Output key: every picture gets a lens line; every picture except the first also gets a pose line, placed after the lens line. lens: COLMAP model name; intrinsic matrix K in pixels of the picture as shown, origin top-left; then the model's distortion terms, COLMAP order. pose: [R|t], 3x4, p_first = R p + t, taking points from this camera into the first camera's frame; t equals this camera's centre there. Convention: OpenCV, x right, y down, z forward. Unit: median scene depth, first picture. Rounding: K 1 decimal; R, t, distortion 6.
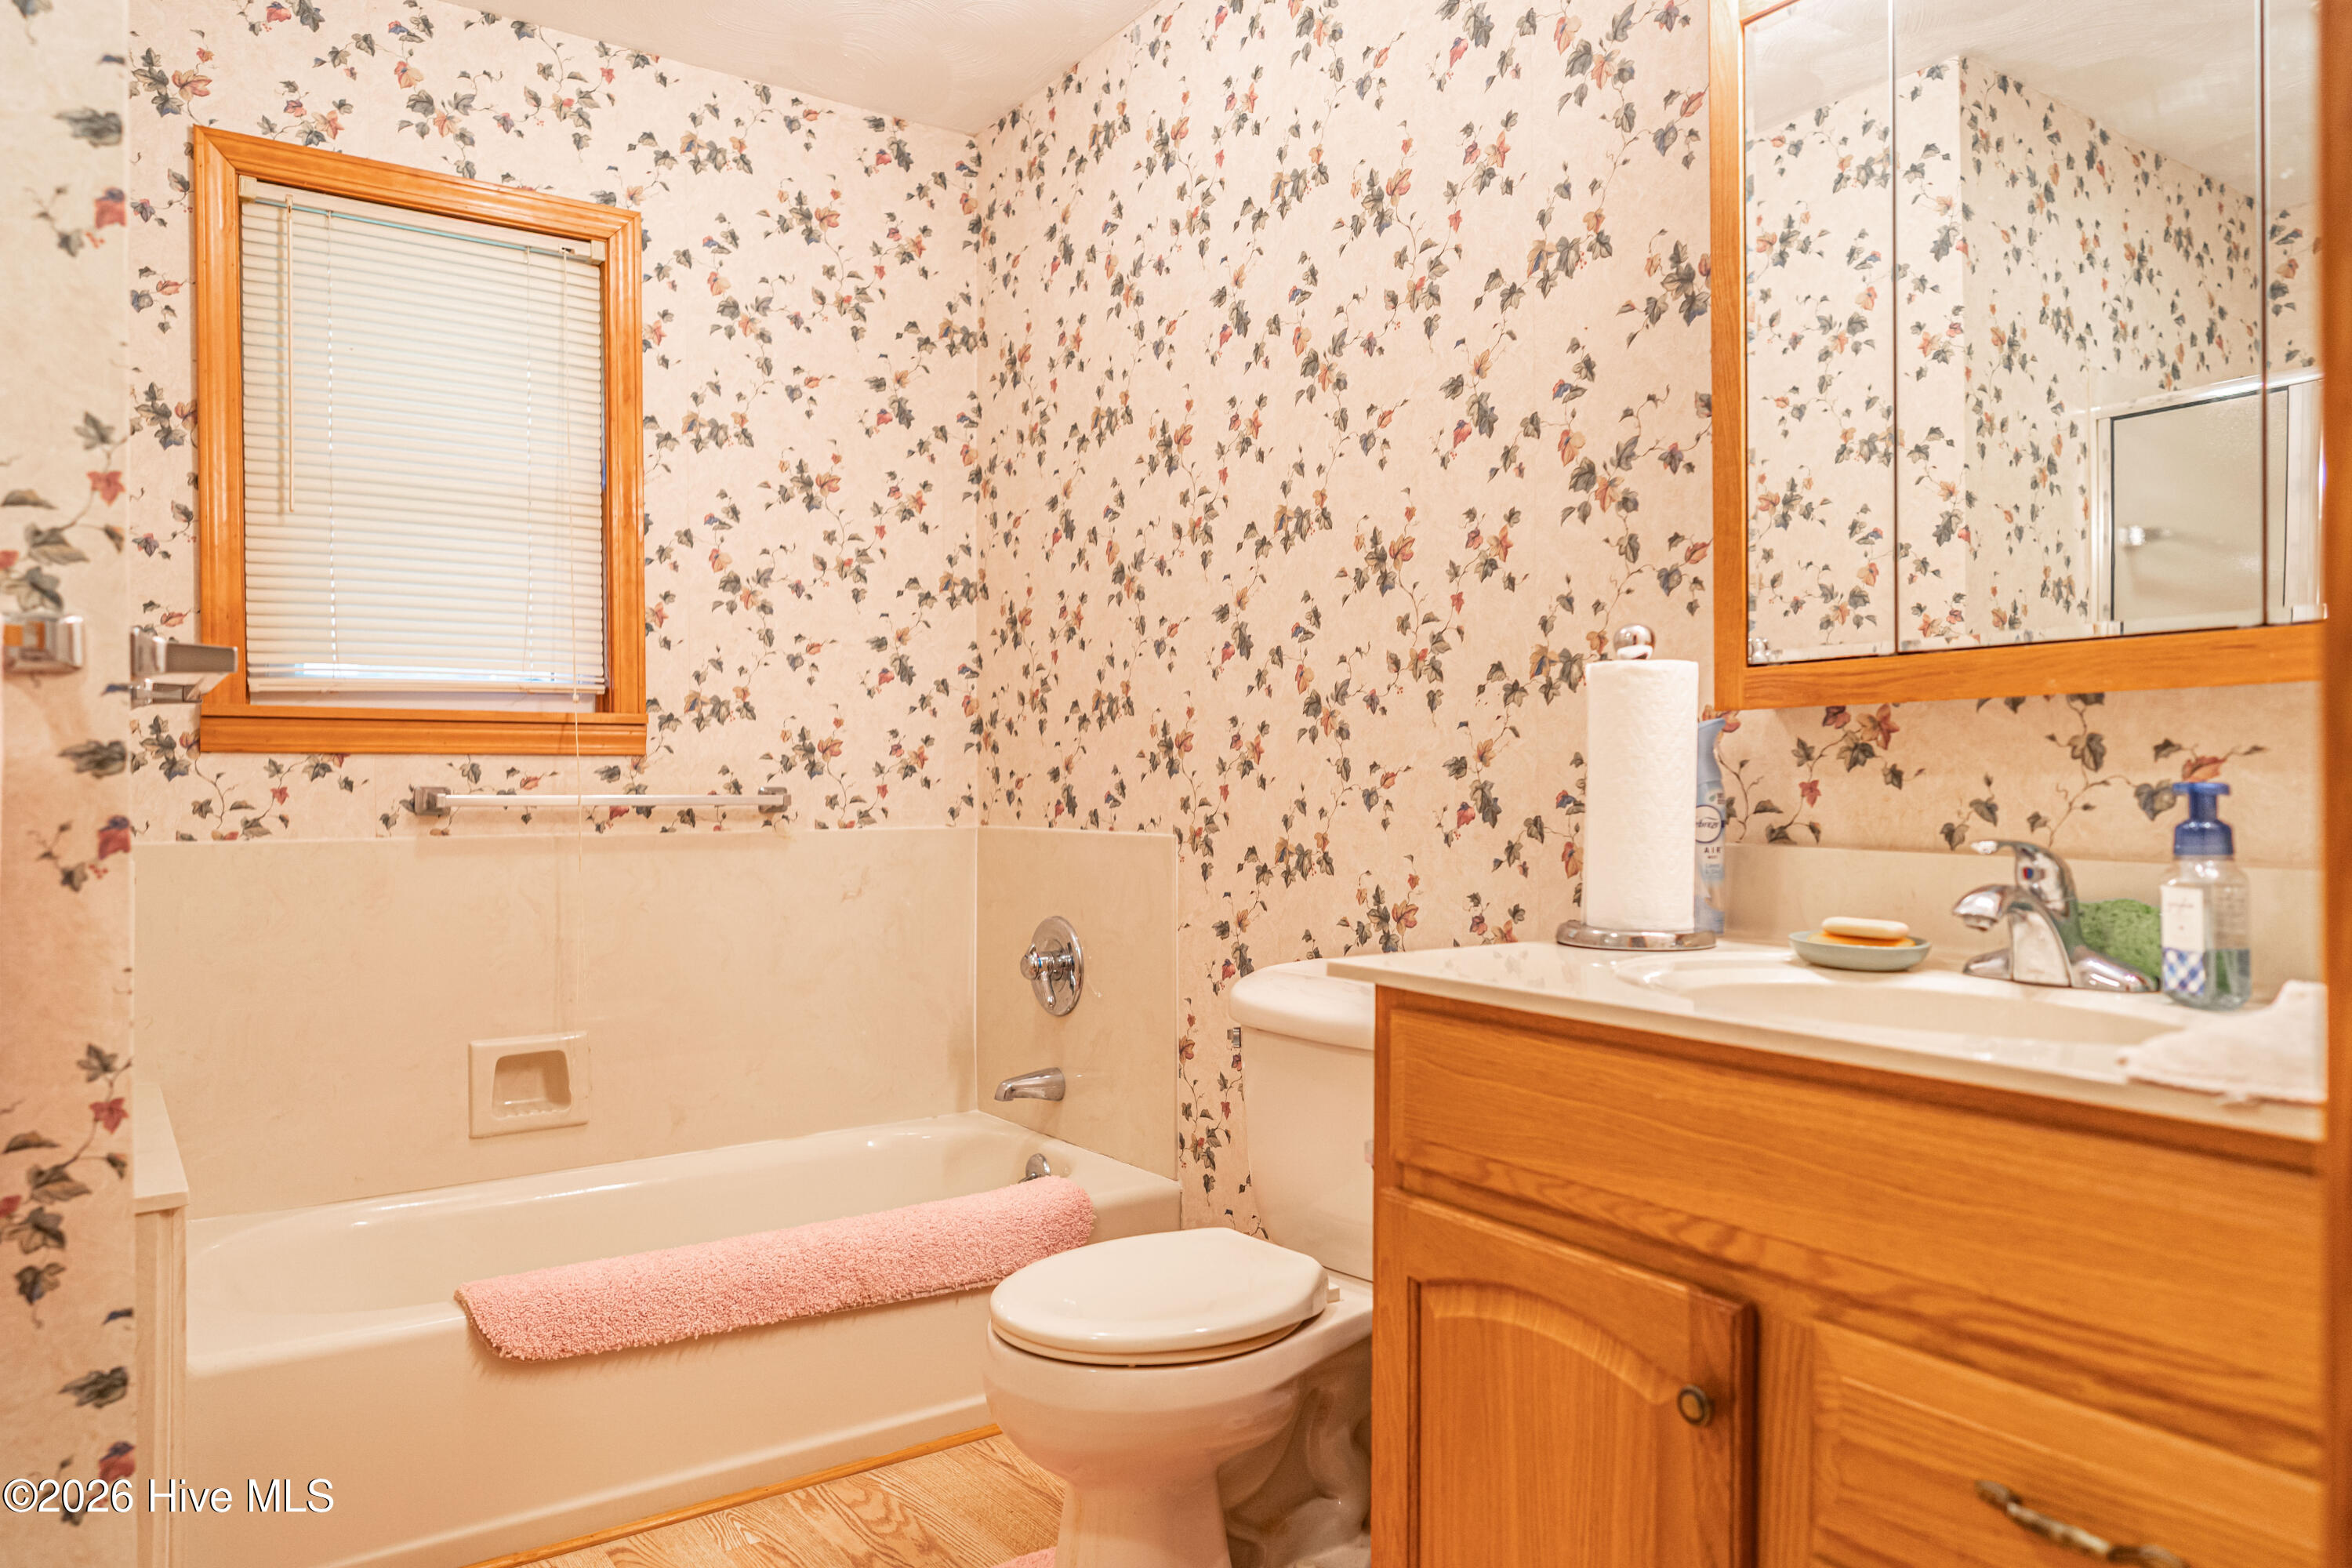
lens RADIAL K [[1574.4, 0, 1167.8], [0, 1574.4, 792.2], [0, 0, 1]] dist [-0.004407, 0.003895]
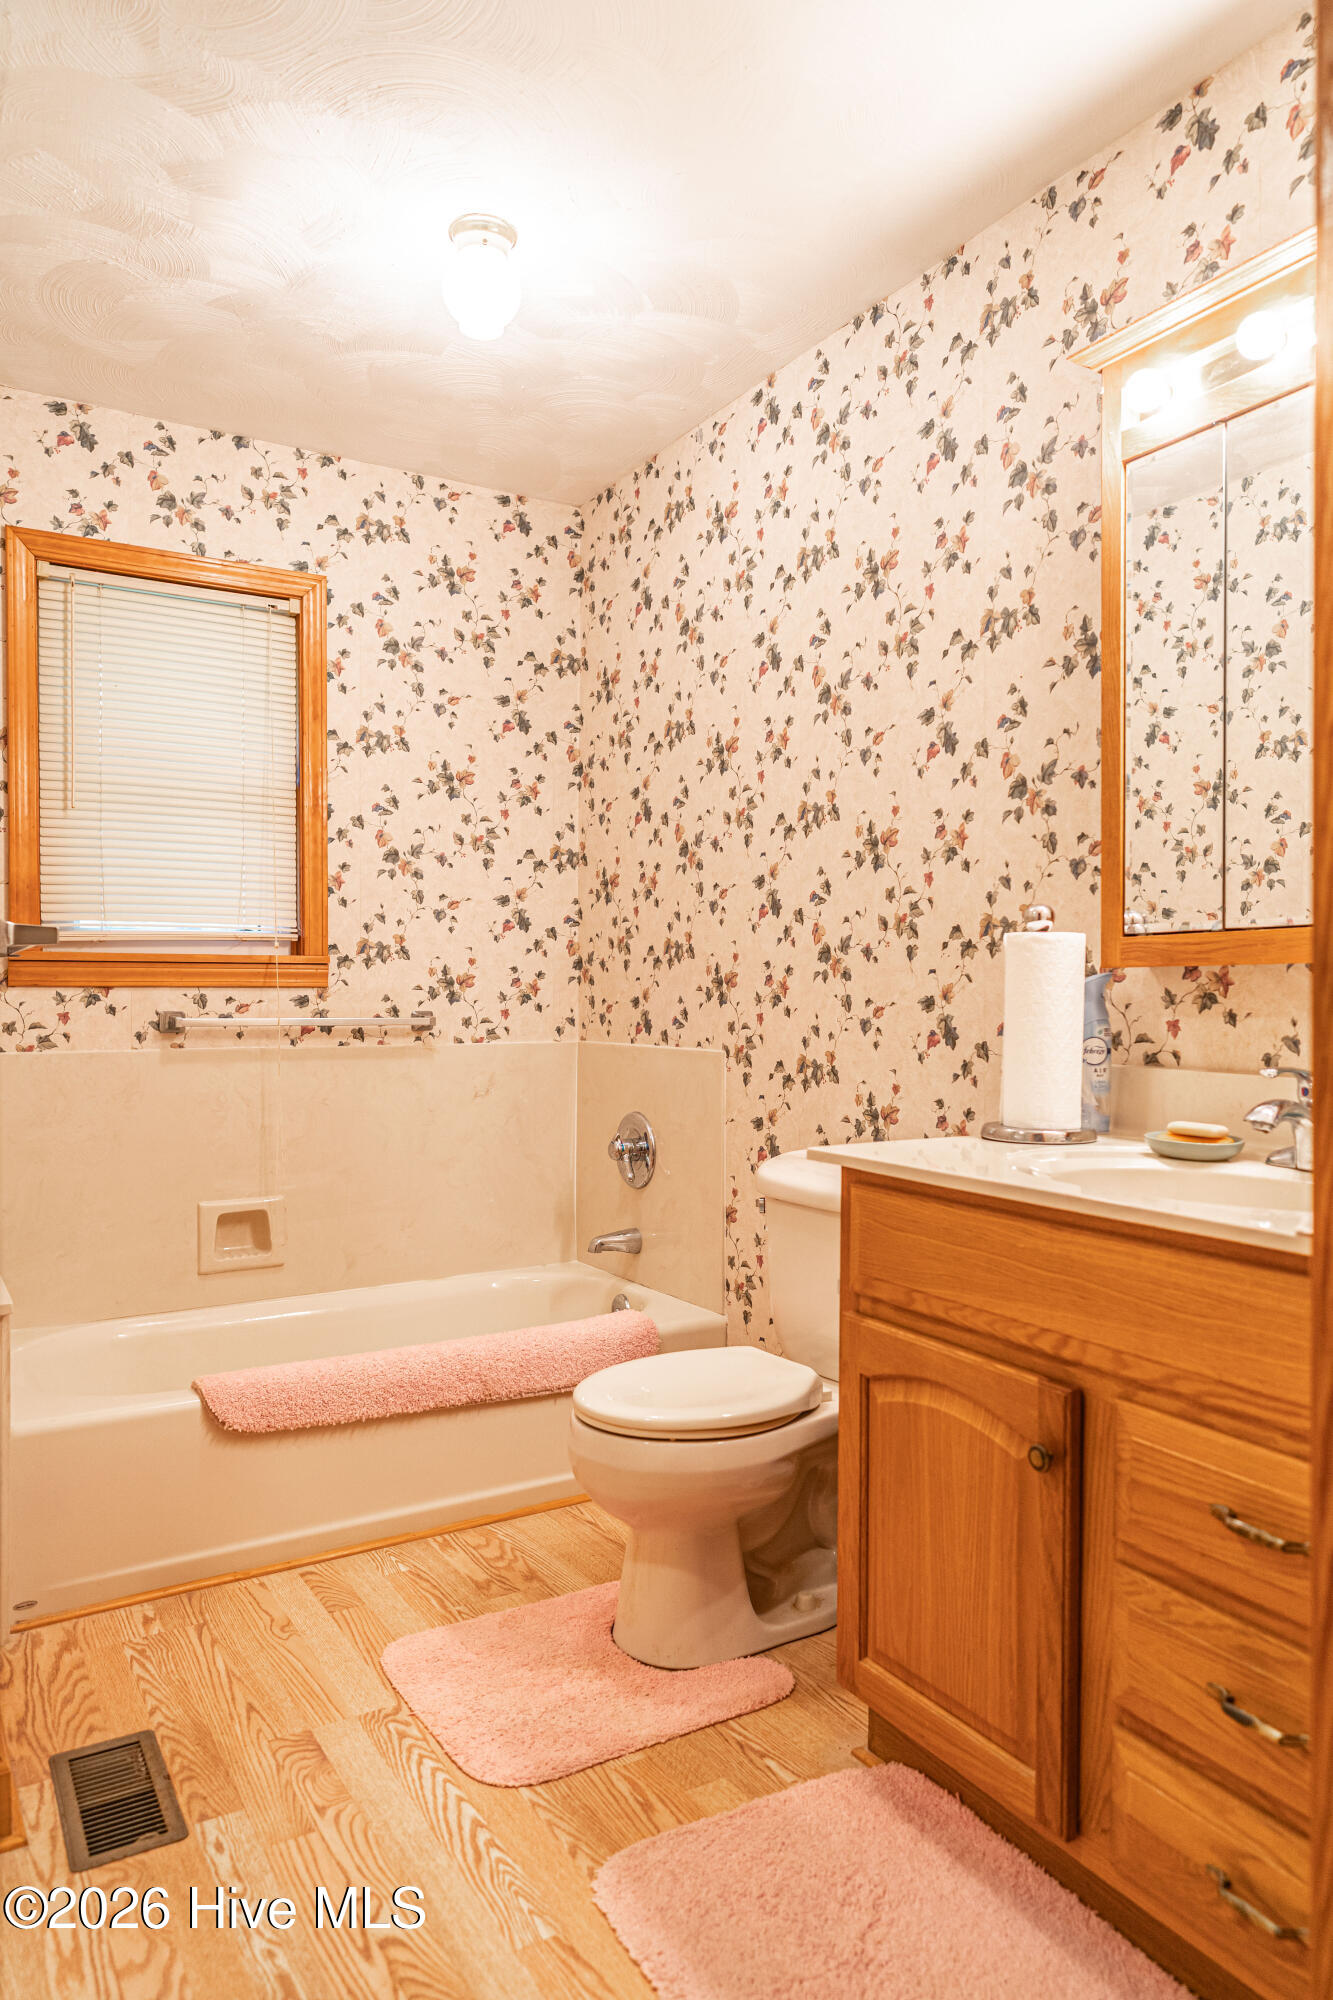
lens RADIAL K [[1338.8, 0, 665.0], [0, 1338.8, 978.3], [0, 0, 1]] dist [-0.004407, 0.003895]
pose [[0.997633, 0.001205, -0.068746, 0.031309], [-0.002381, 0.999852, -0.017034, -0.013685], [0.068716, 0.017158, 0.997489, -0.112976]]
